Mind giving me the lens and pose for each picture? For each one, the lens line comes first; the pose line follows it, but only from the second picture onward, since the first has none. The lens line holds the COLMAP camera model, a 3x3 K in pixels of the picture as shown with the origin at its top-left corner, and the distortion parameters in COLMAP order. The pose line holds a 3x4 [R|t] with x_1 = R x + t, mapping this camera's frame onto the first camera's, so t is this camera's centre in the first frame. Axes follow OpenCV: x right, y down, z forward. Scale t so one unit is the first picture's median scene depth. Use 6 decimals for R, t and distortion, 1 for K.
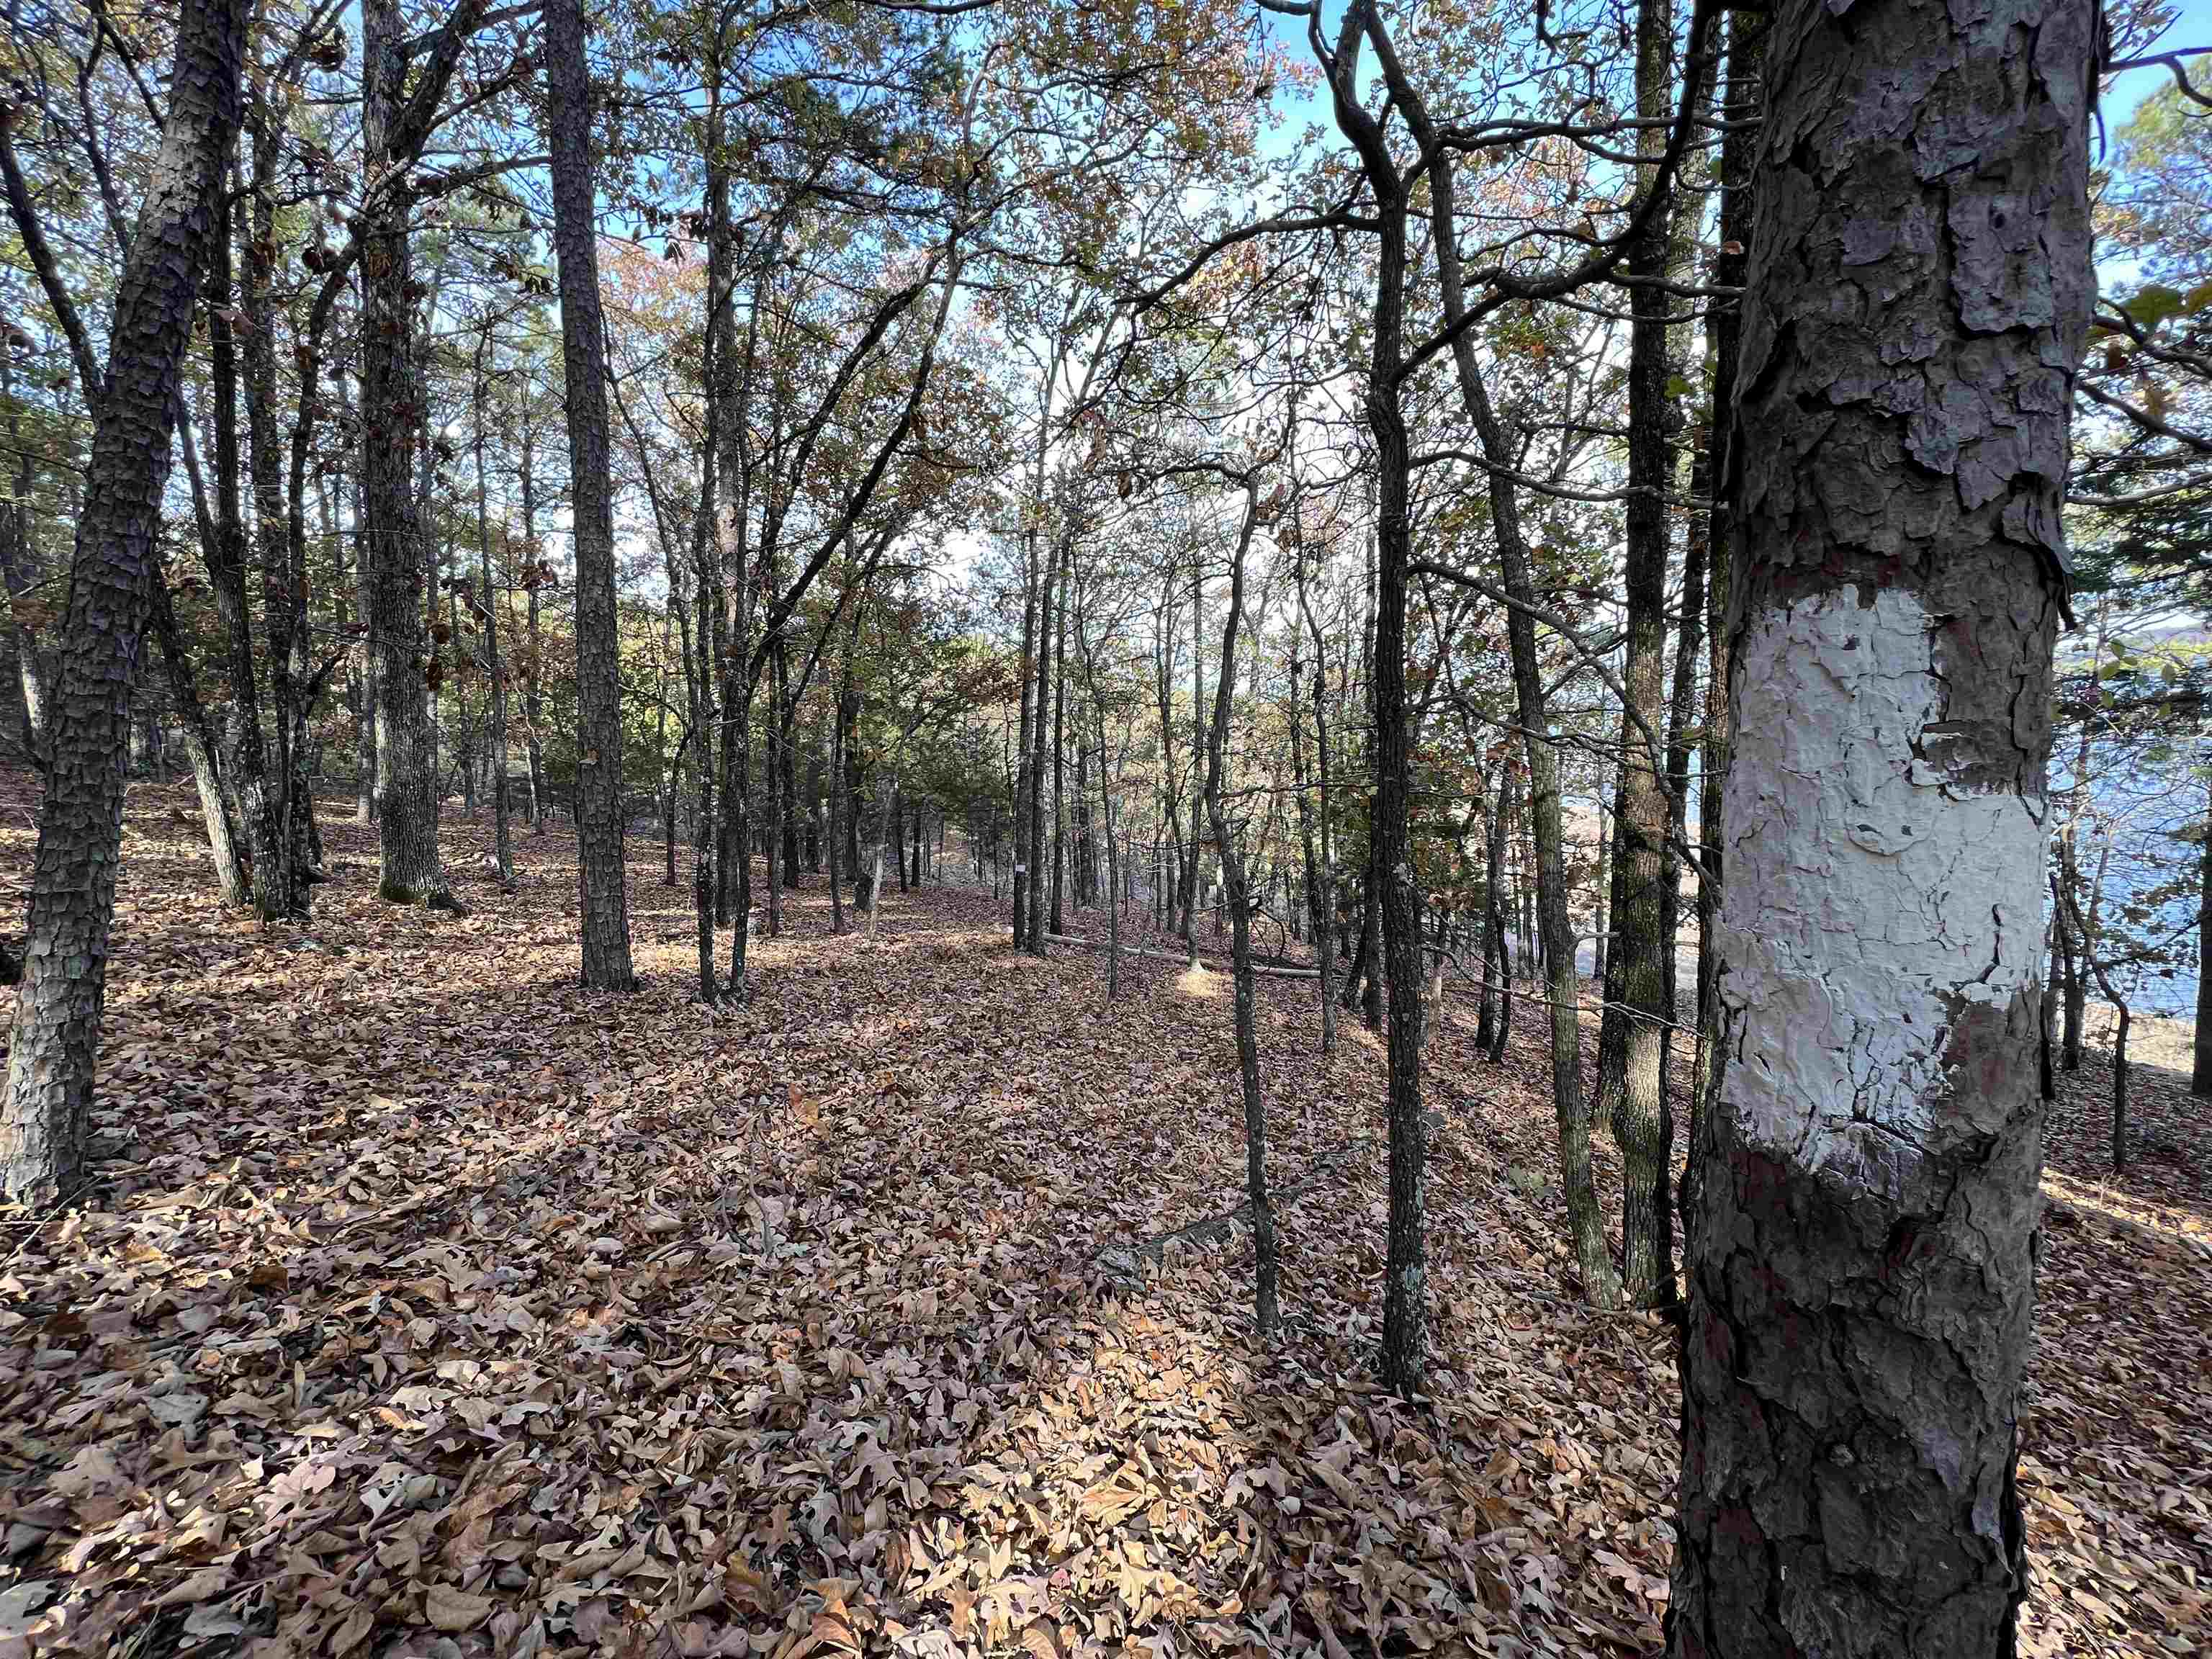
lens RADIAL K [[879.9, 0, 1106.0], [0, 879.9, 829.5], [0, 0, 1]] dist [0.002756, -0.000314]
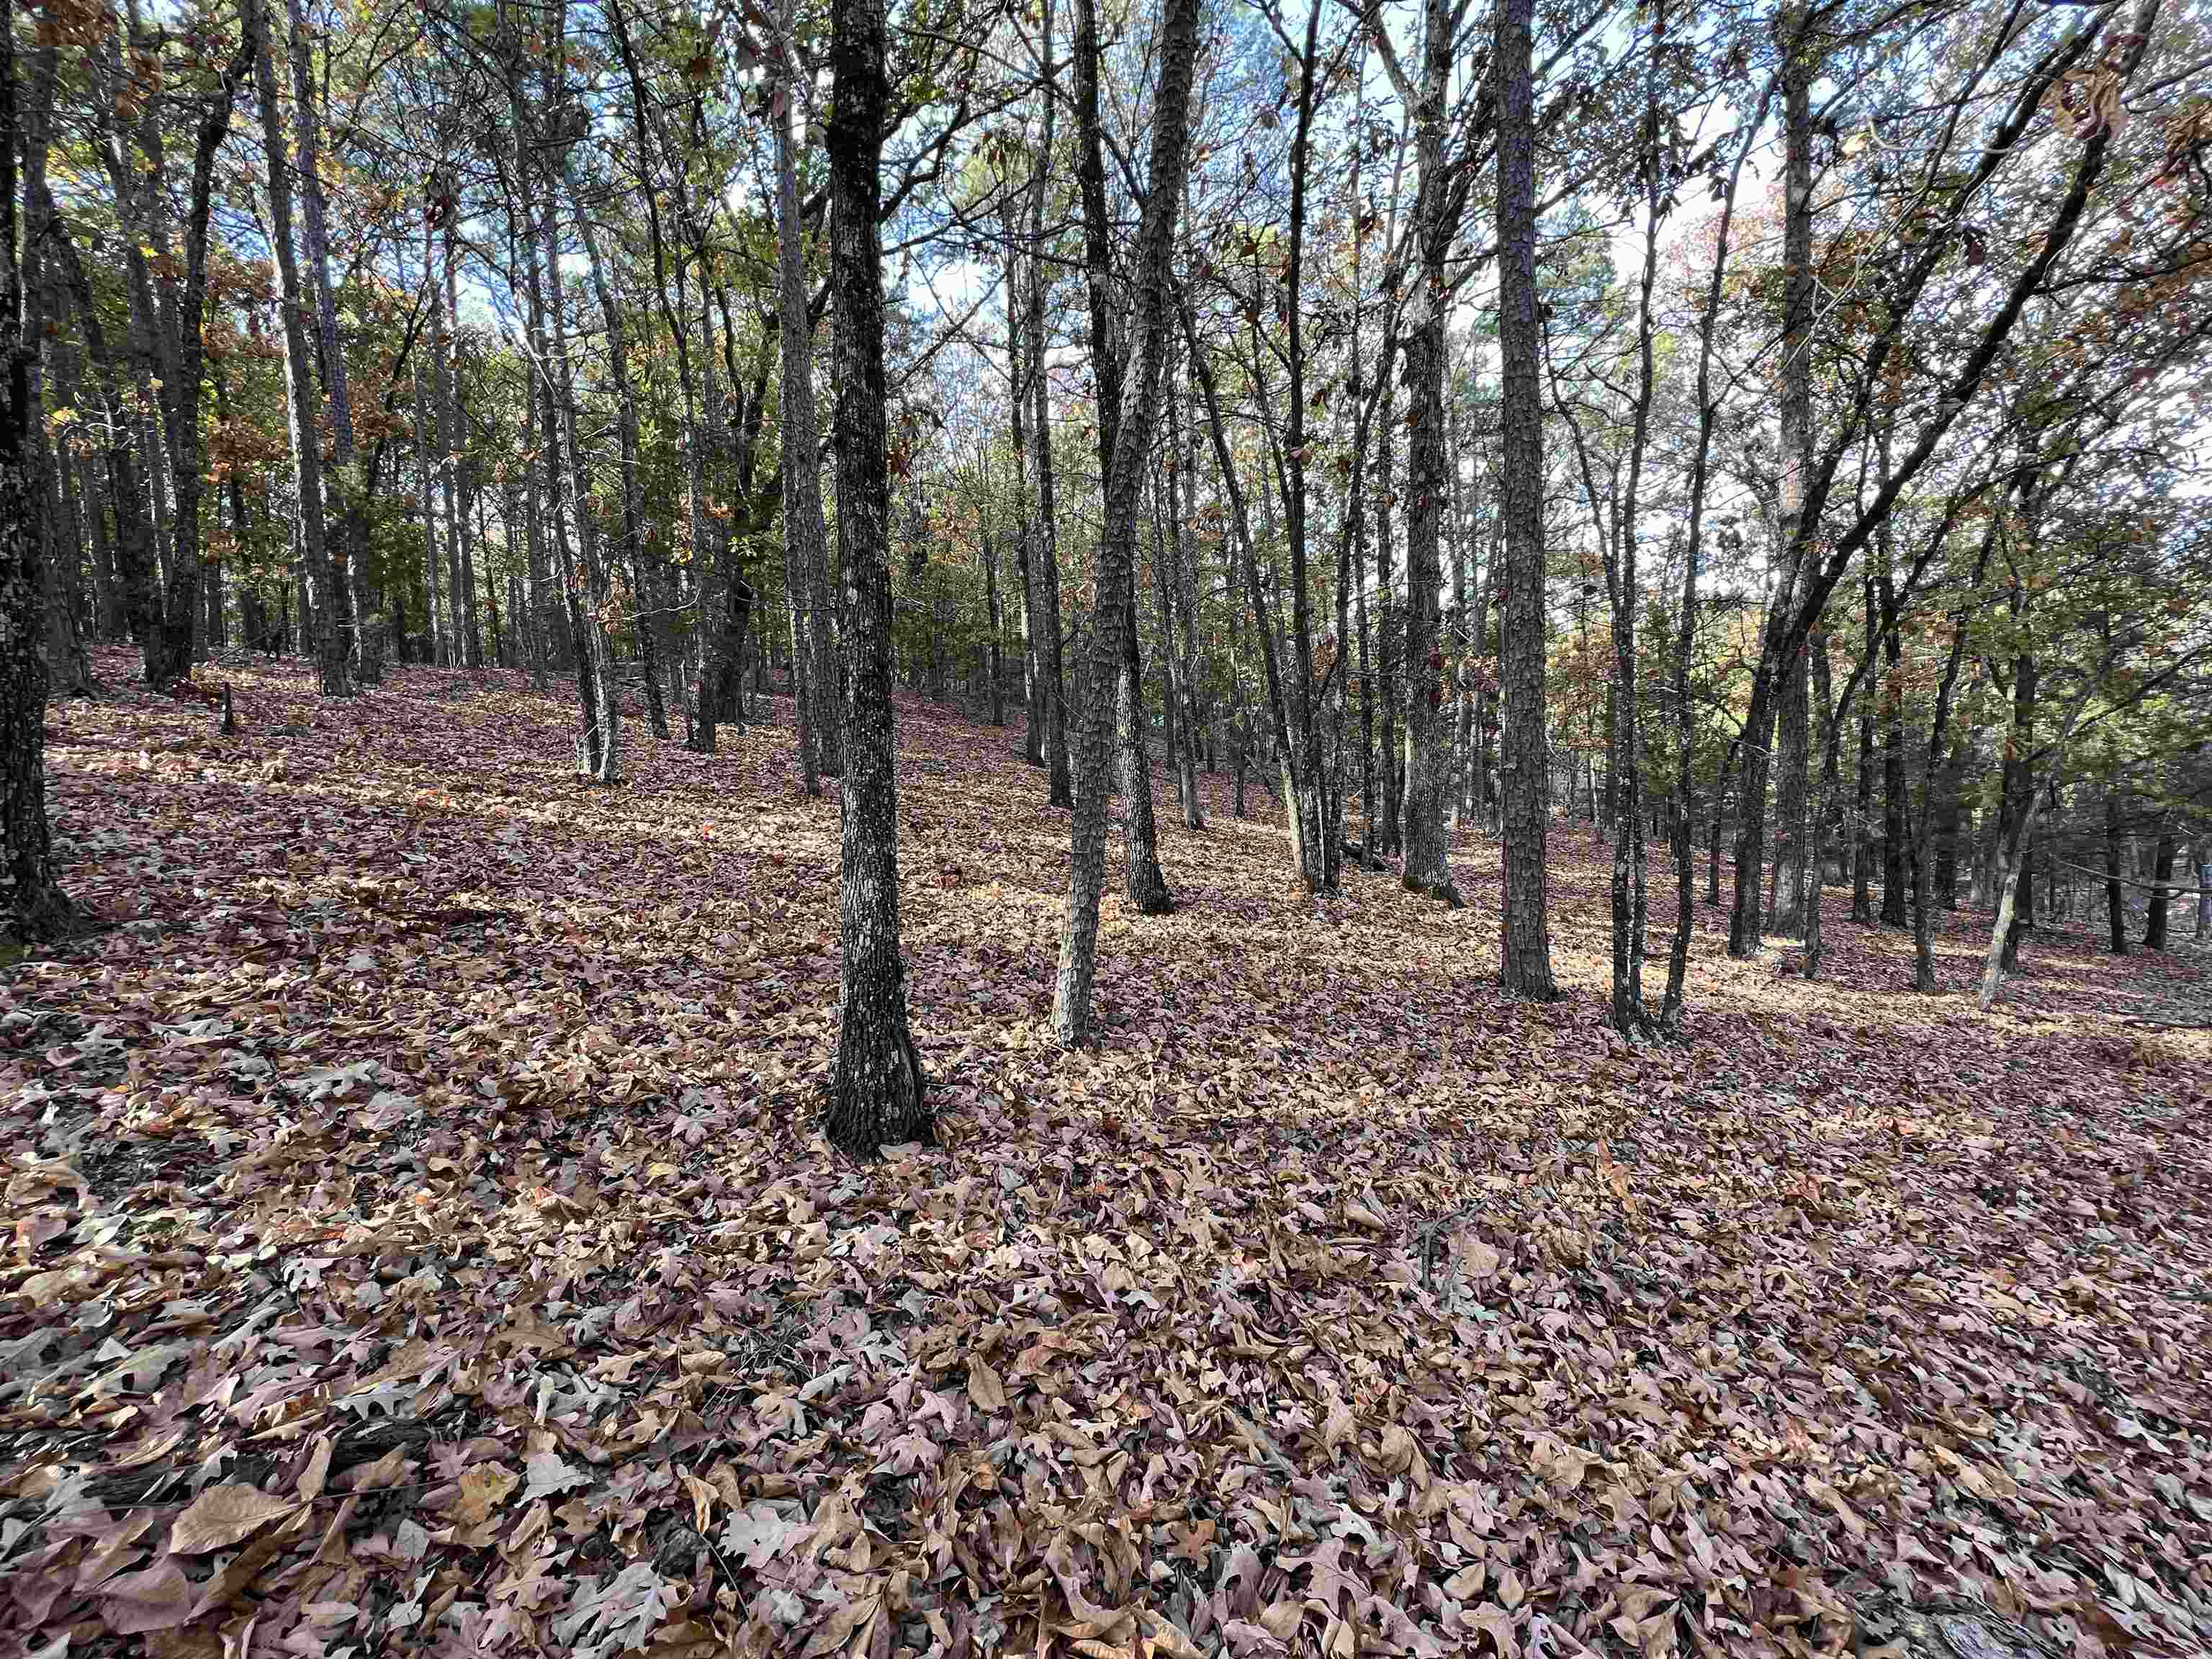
lens RADIAL K [[879.9, 0, 1106.0], [0, 879.9, 829.5], [0, 0, 1]] dist [0.002756, -0.000314]
pose [[0.428104, 0.021722, -0.903468, 0.432467], [-0.033696, 0.999400, 0.008061, 0.013974], [0.903101, 0.026992, 0.428579, 0.473801]]
